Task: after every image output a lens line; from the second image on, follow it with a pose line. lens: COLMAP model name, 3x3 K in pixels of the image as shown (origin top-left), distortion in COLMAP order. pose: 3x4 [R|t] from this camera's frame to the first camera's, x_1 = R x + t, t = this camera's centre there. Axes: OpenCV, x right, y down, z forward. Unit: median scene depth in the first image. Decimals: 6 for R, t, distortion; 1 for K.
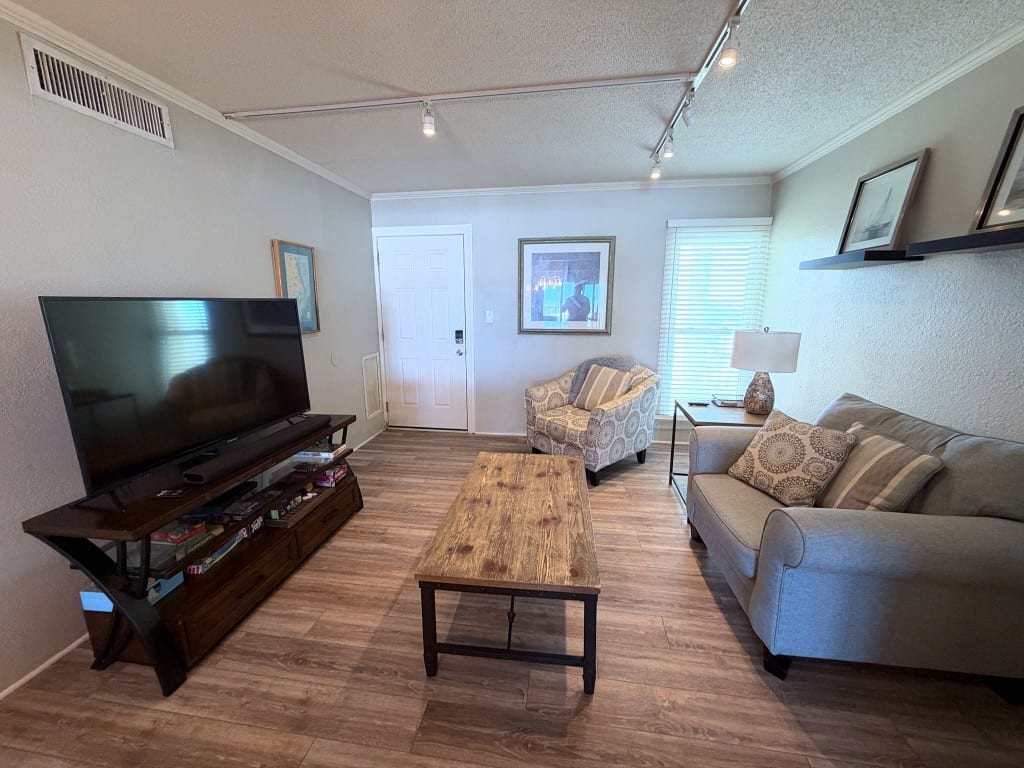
lens RADIAL K [[410.5, 0, 512.0], [0, 410.5, 384.0], [0, 0, 1]] dist [-0.001796, -0.000157]
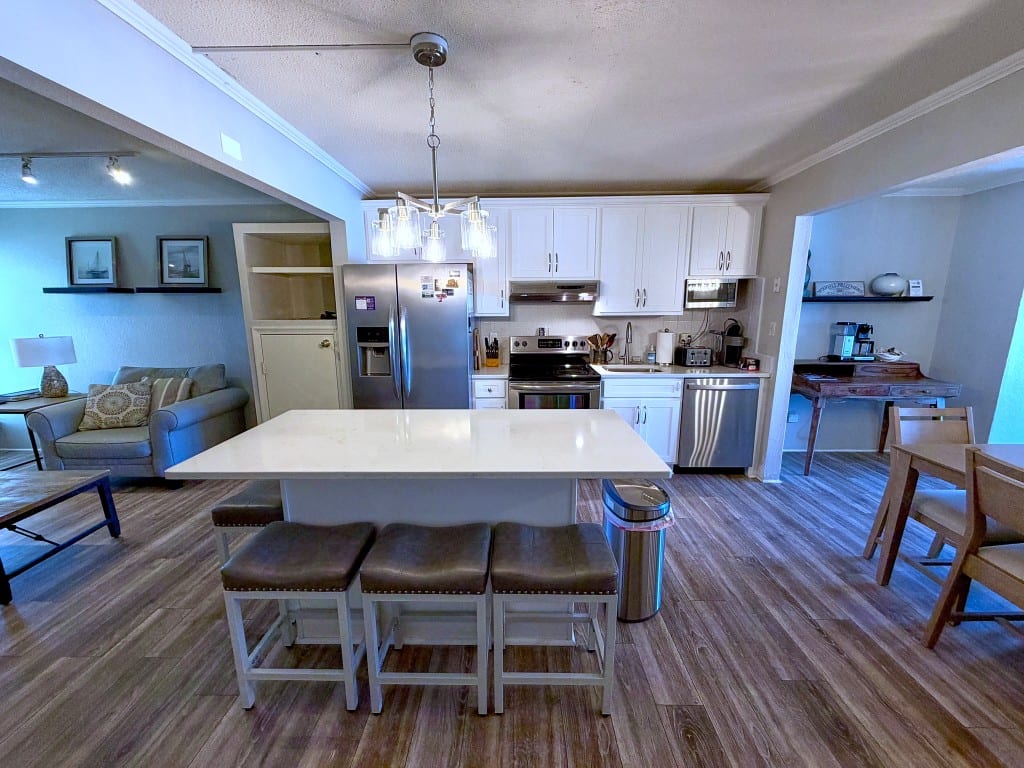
lens RADIAL K [[410.5, 0, 512.0], [0, 410.5, 384.0], [0, 0, 1]] dist [-0.001796, -0.000157]
pose [[-0.134262, -0.189119, 0.972732, -1.175474], [0.205374, 0.954996, 0.214018, 0.063715], [-0.969430, 0.228508, -0.089380, -0.463526]]
